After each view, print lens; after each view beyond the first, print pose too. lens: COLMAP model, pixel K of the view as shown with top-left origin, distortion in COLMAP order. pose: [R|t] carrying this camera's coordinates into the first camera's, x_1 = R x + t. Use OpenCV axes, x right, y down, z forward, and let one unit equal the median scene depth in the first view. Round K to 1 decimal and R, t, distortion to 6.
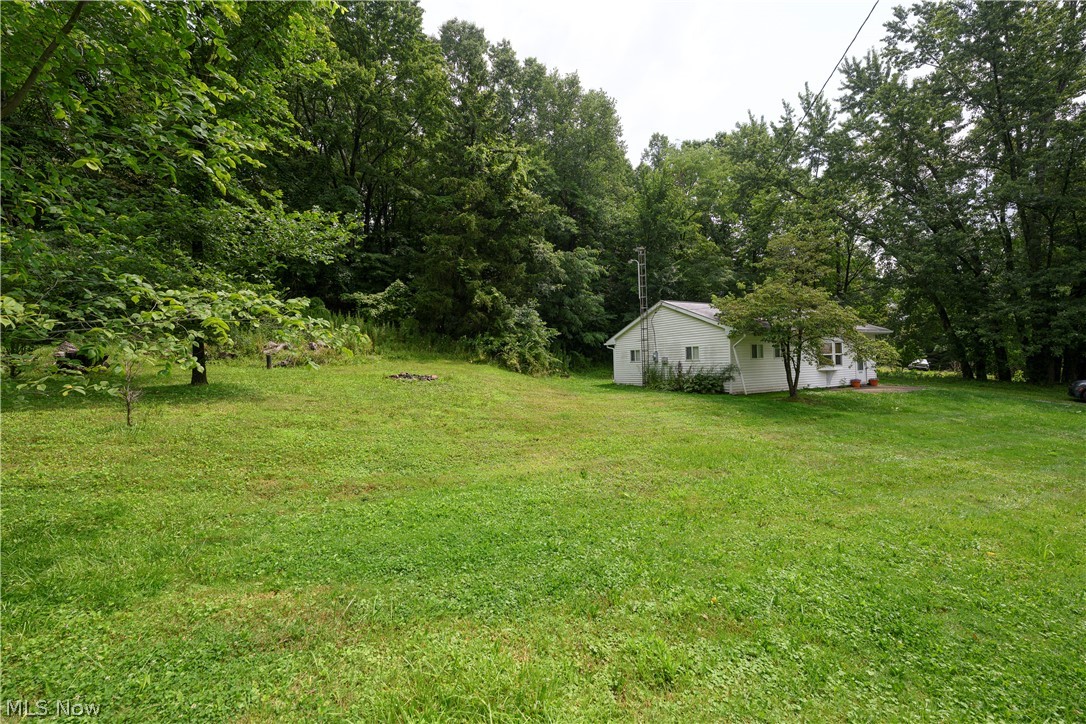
lens RADIAL K [[430.6, 0, 541.3], [0, 430.6, 362.2], [0, 0, 1]] dist [0.001809, 0.000894]
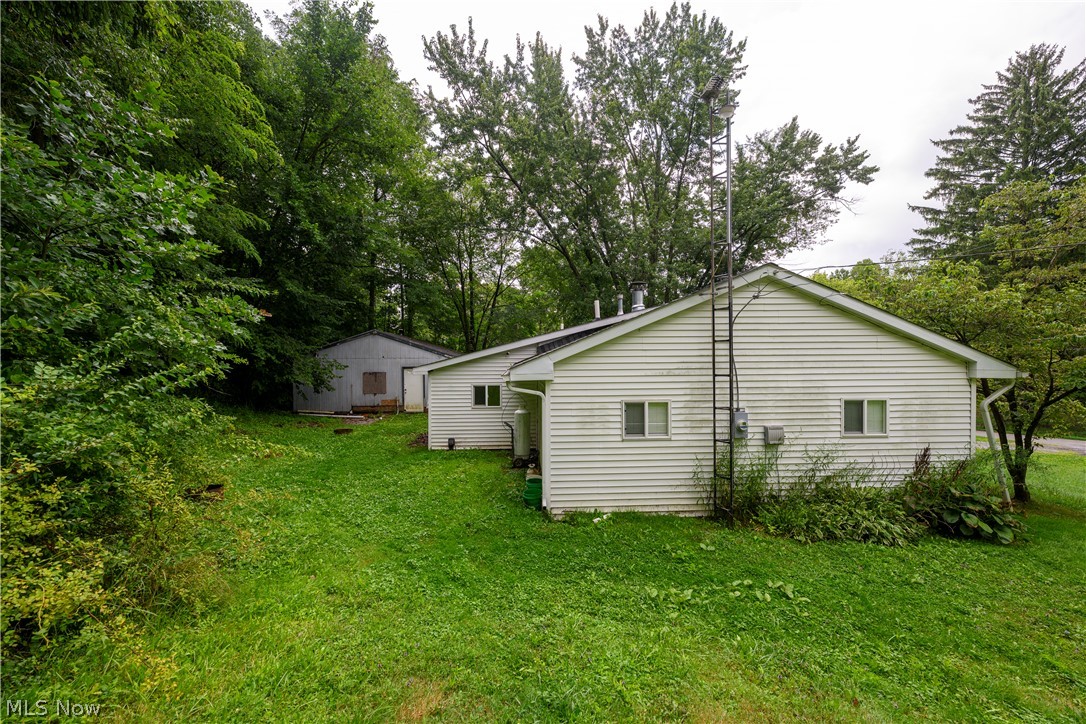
lens RADIAL K [[430.6, 0, 546.7], [0, 430.6, 365.3], [0, 0, 1]] dist [0.001809, 0.000894]
pose [[0.438059, 0.013474, 0.898845, -0.105730], [-0.012247, 0.999884, -0.009020, -0.053105], [-0.898863, -0.007057, 0.438173, 0.961792]]
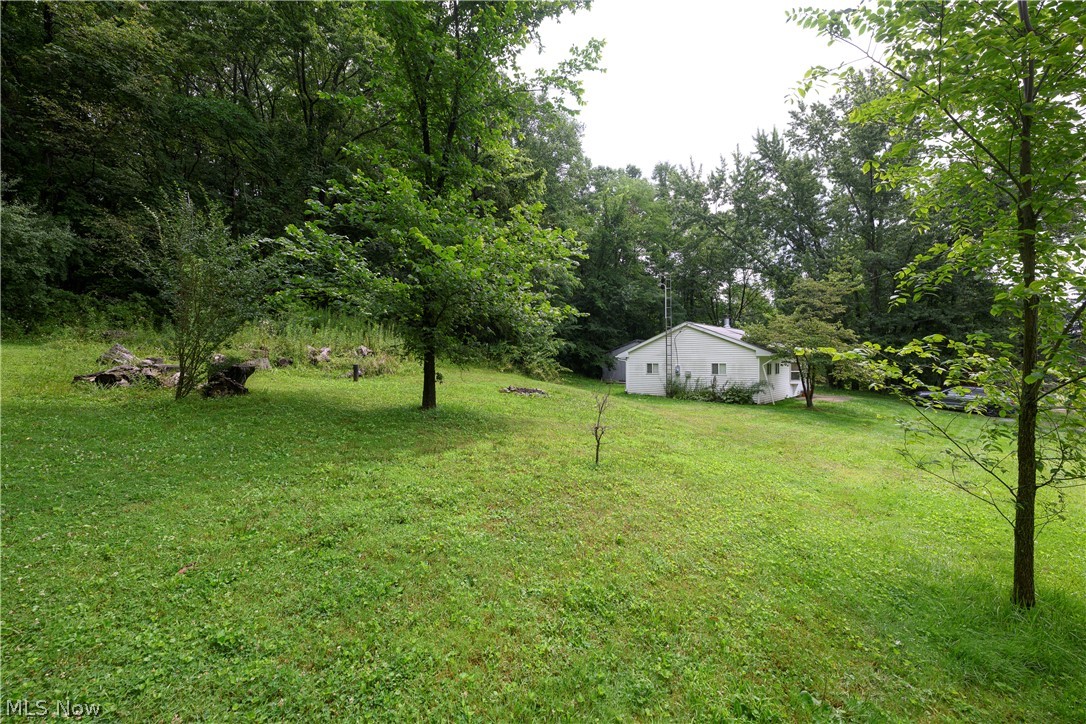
lens RADIAL K [[430.6, 0, 545.2], [0, 430.6, 363.6], [0, 0, 1]] dist [0.001809, 0.000894]
pose [[0.941038, 0.022513, 0.337550, -0.434942], [-0.023131, 0.999730, -0.002191, -0.019533], [-0.337509, -0.005746, 0.941305, 0.048752]]
